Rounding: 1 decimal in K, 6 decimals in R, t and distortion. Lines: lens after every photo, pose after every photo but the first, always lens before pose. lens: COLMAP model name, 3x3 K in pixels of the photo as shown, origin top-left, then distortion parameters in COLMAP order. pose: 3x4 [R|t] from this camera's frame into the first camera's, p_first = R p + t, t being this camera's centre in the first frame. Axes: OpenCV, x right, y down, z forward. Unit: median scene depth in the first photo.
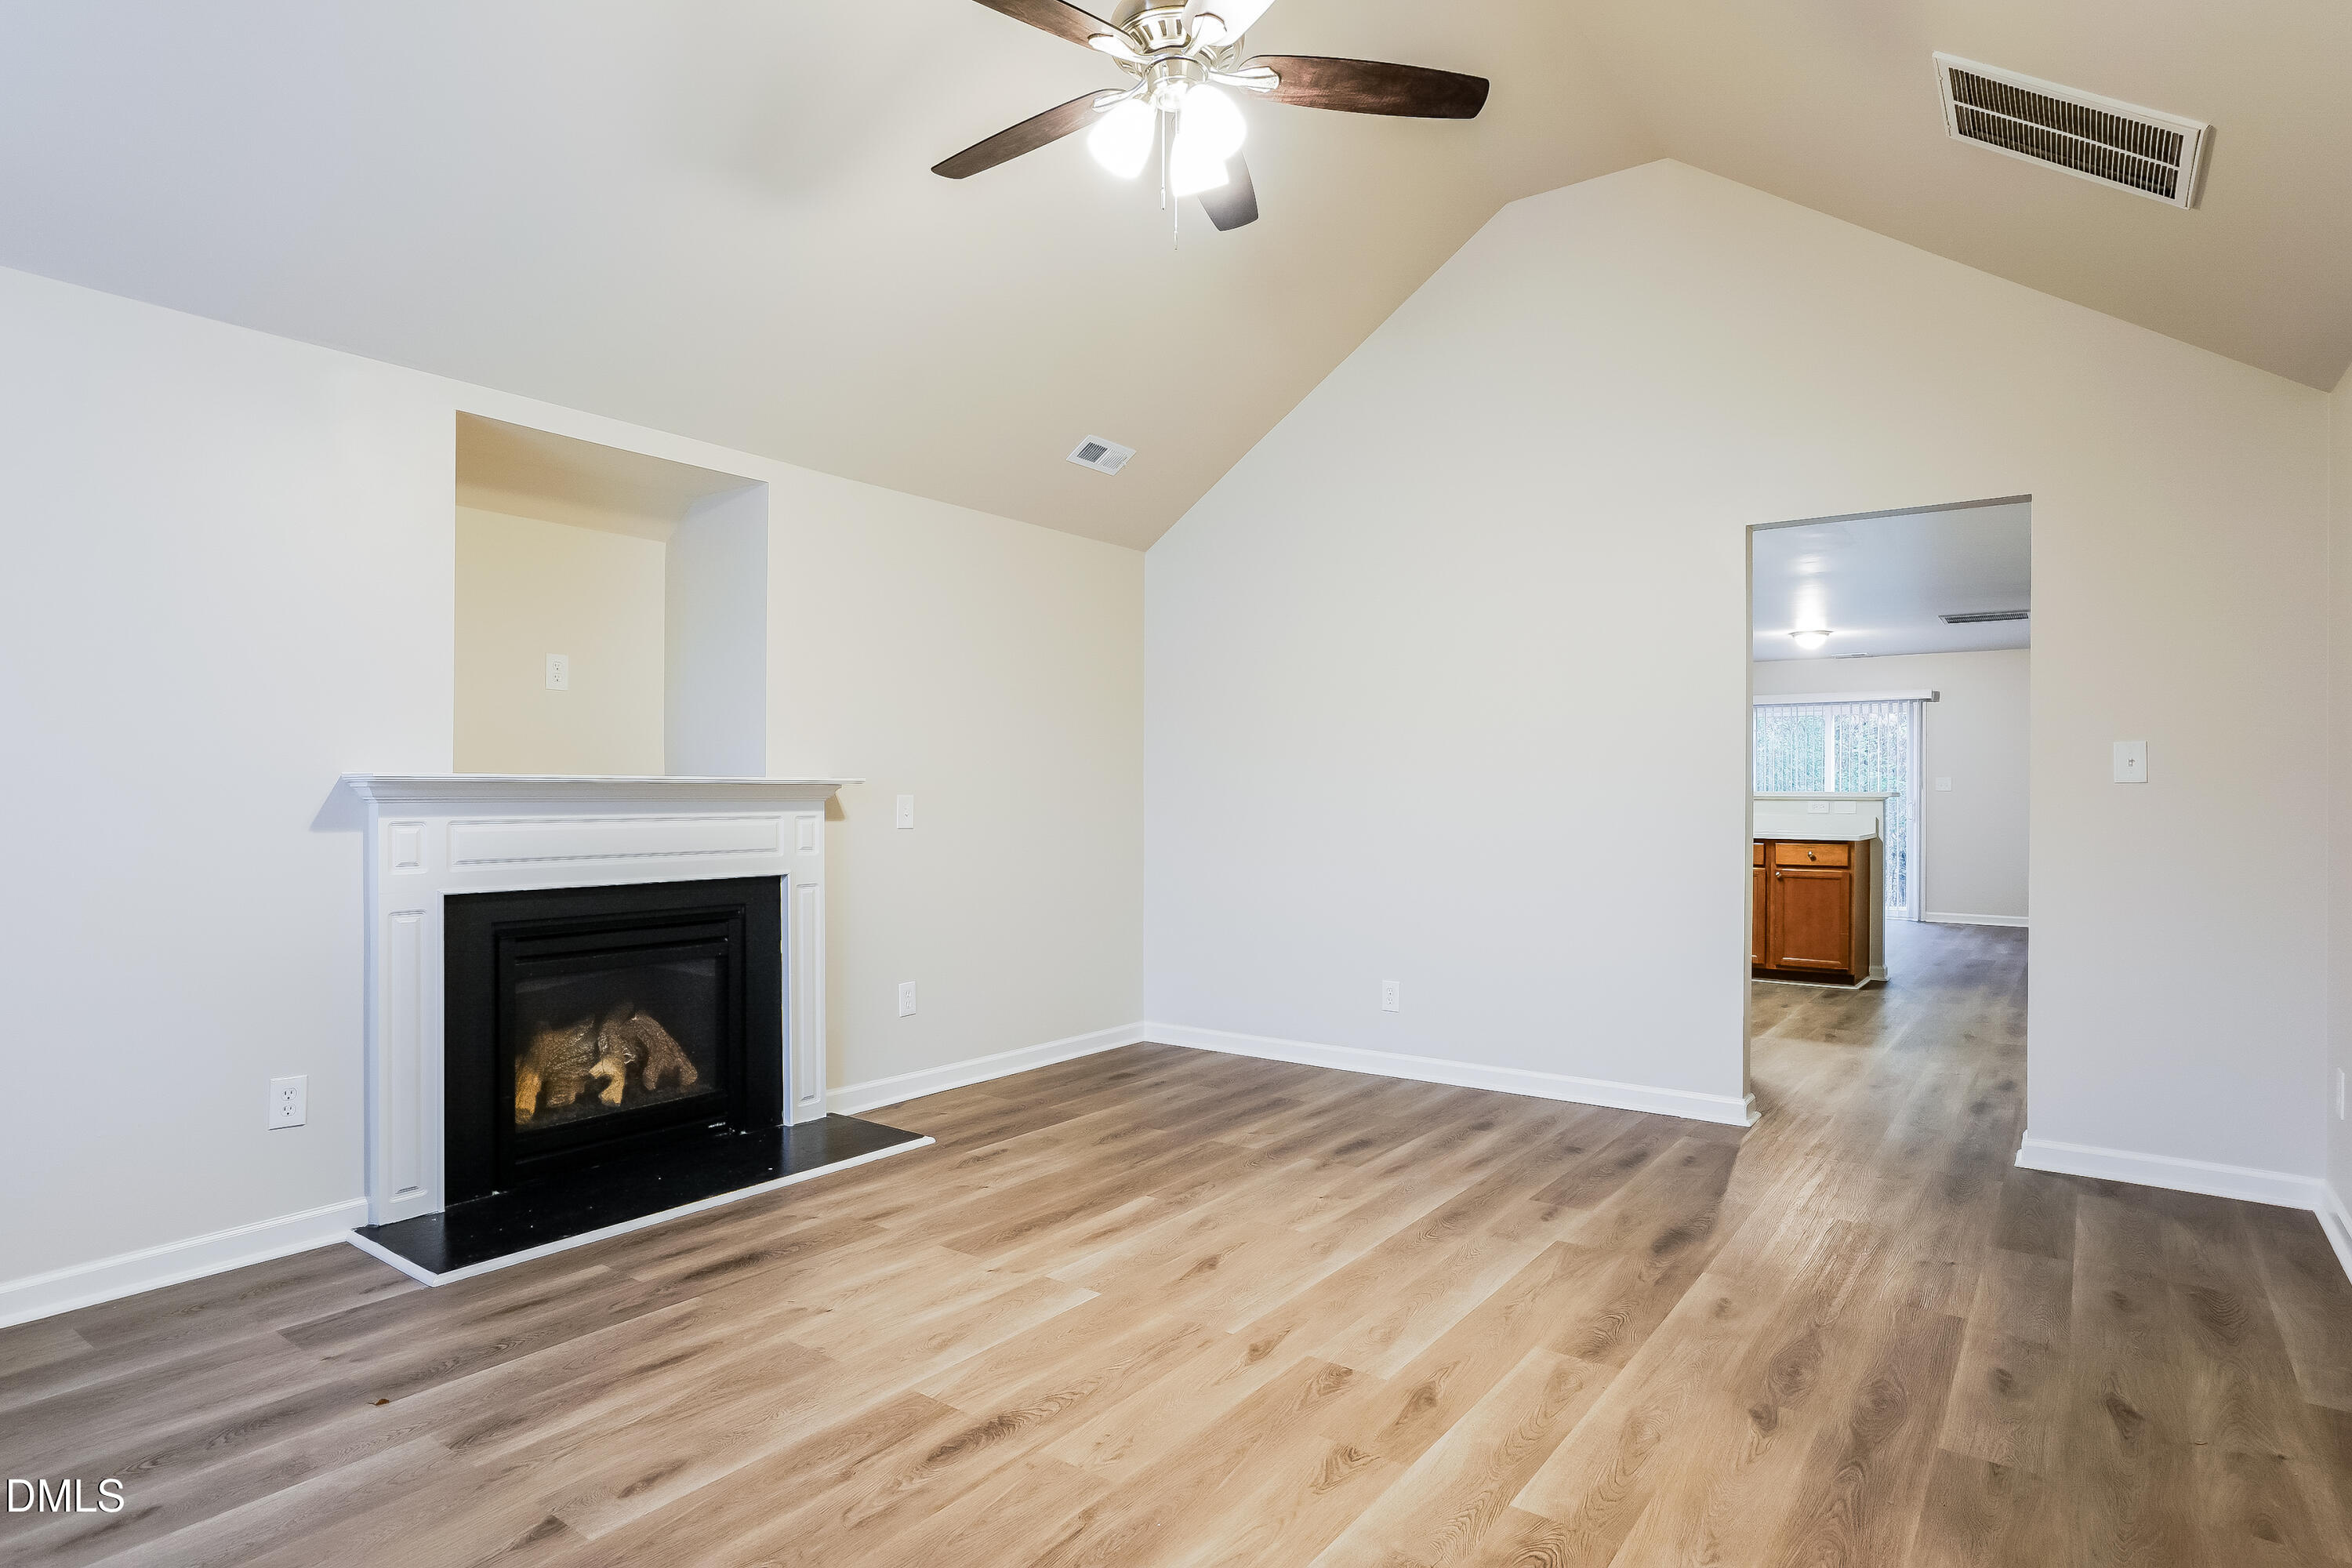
lens RADIAL K [[1269.1, 0, 1176.0], [0, 1269.1, 784.0], [0, 0, 1]] dist [0.000940, 0.000207]
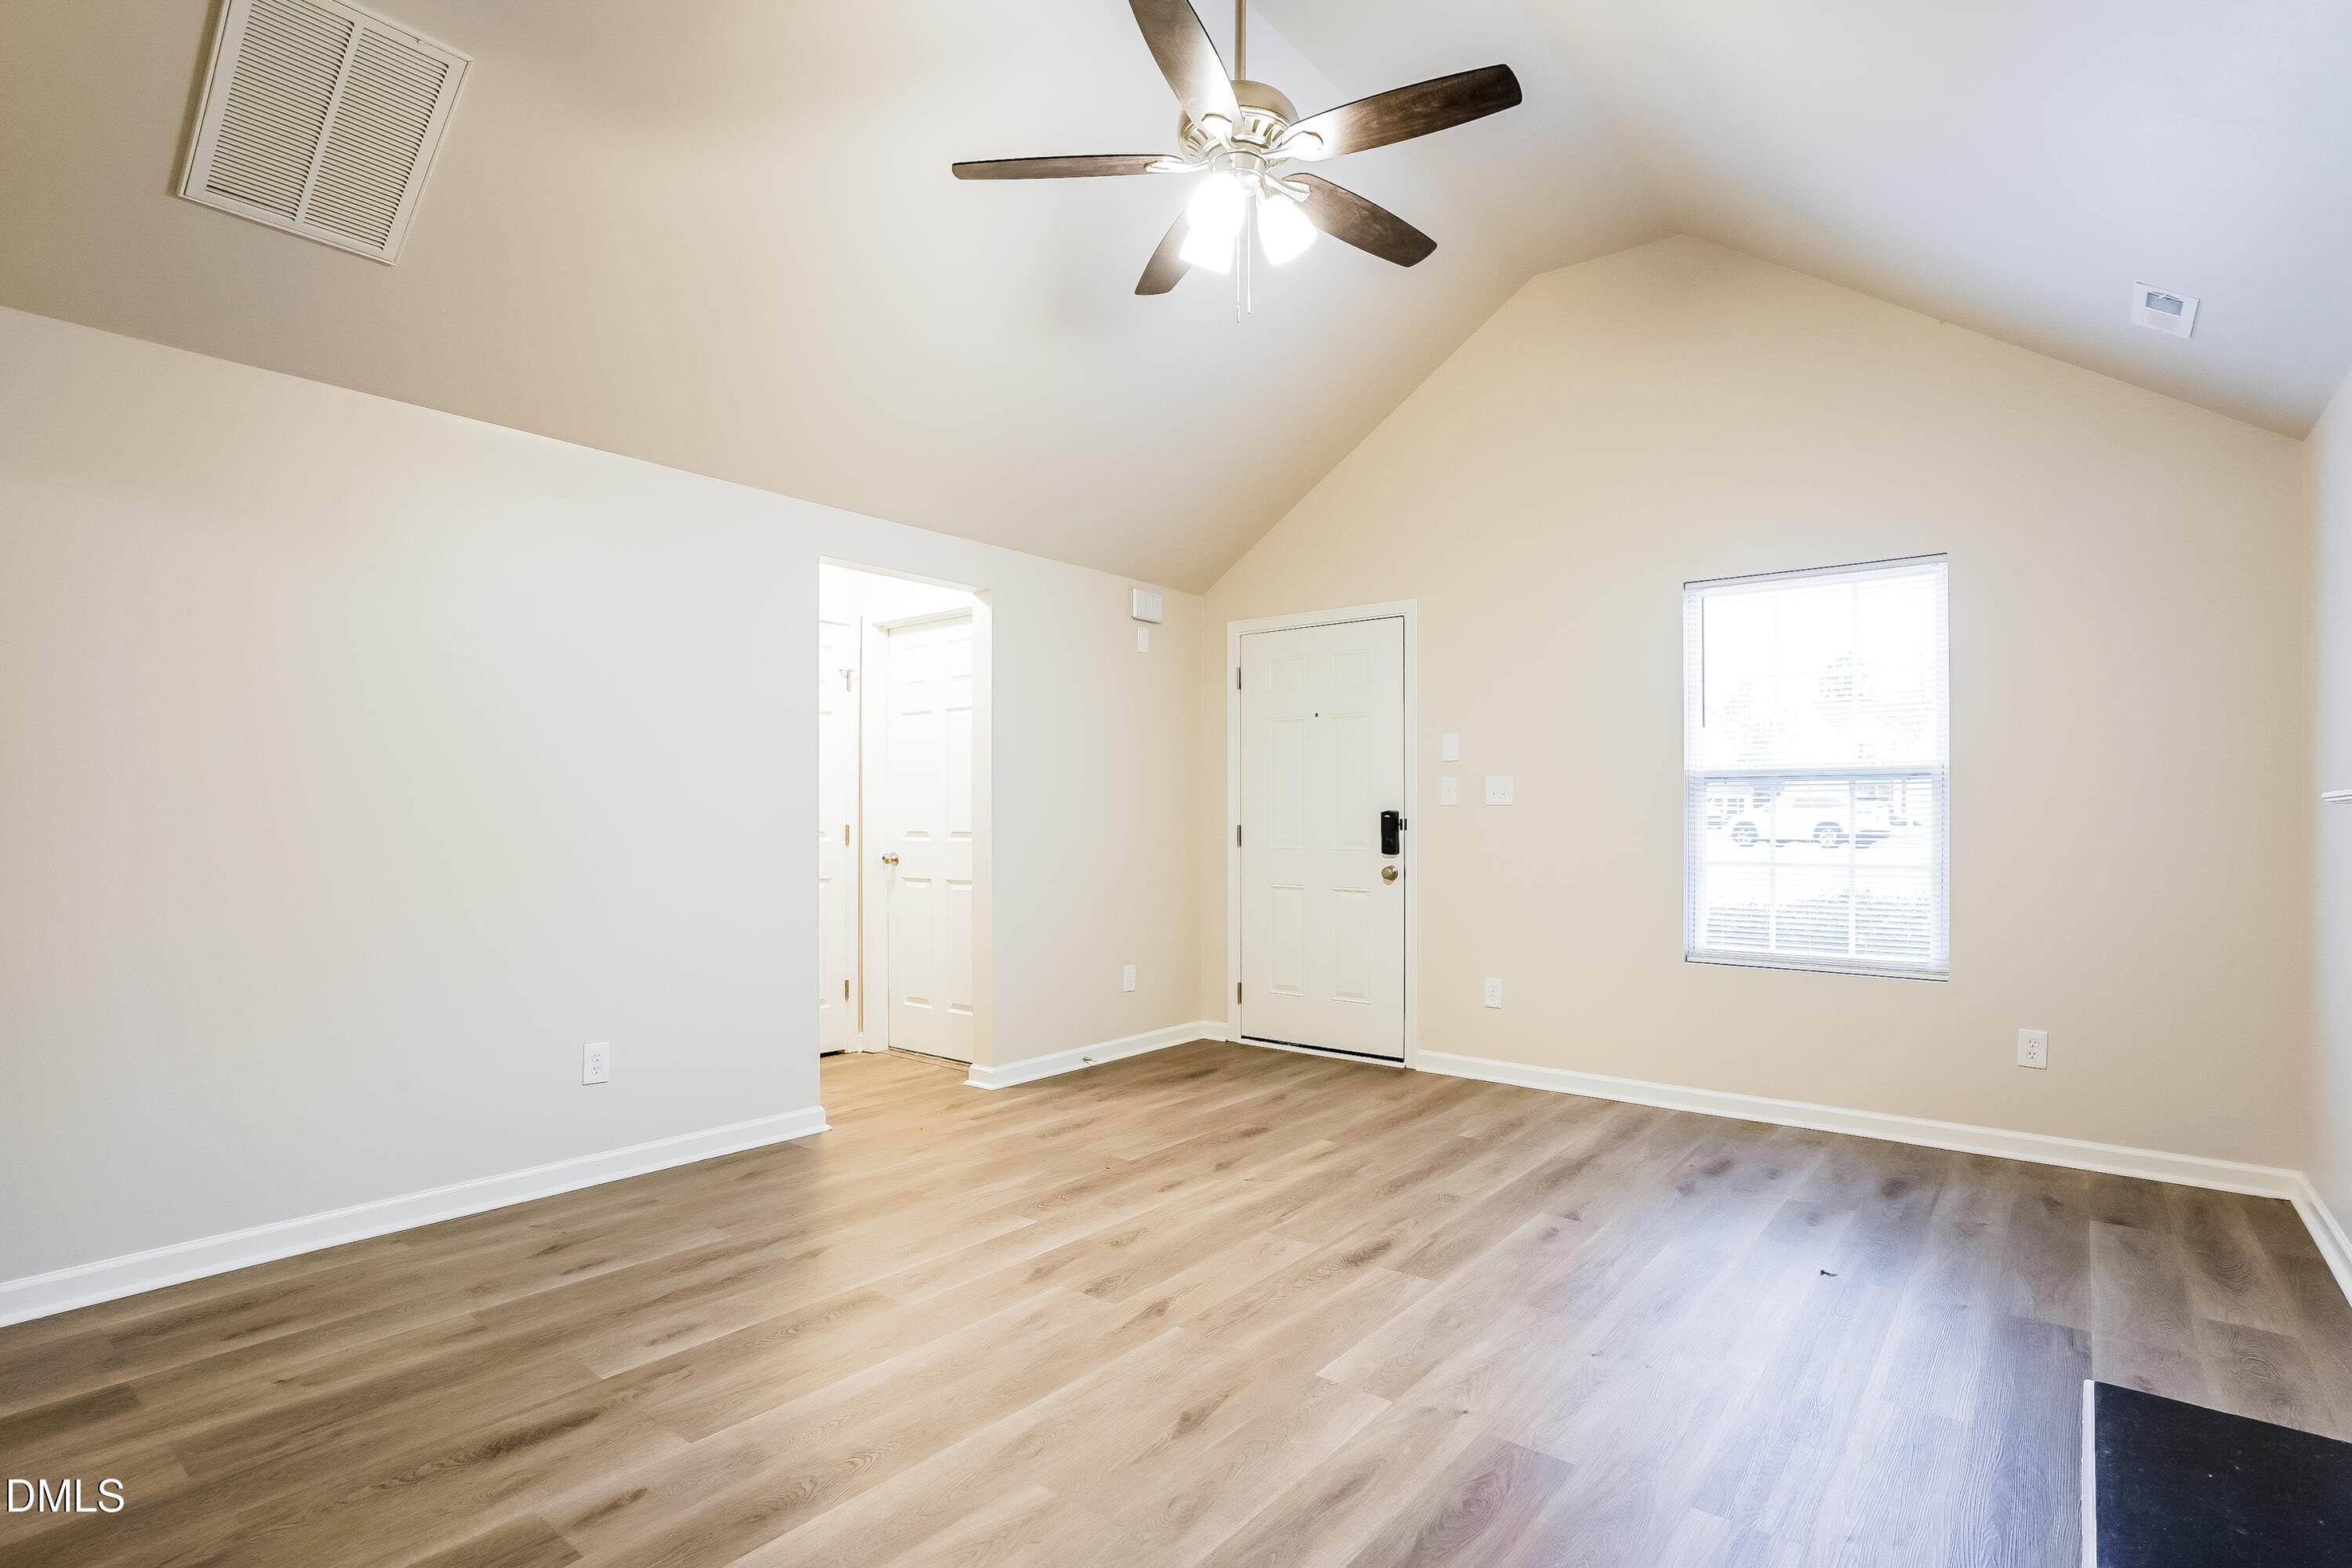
lens RADIAL K [[1146.8, 0, 1176.0], [0, 1146.8, 784.0], [0, 0, 1]] dist [-0.002081, -0.000330]
pose [[-0.999055, -0.006996, 0.042886, 0.008506], [-0.008478, 0.999369, -0.034482, 0.017743], [-0.042618, -0.034813, -0.998485, 2.059724]]
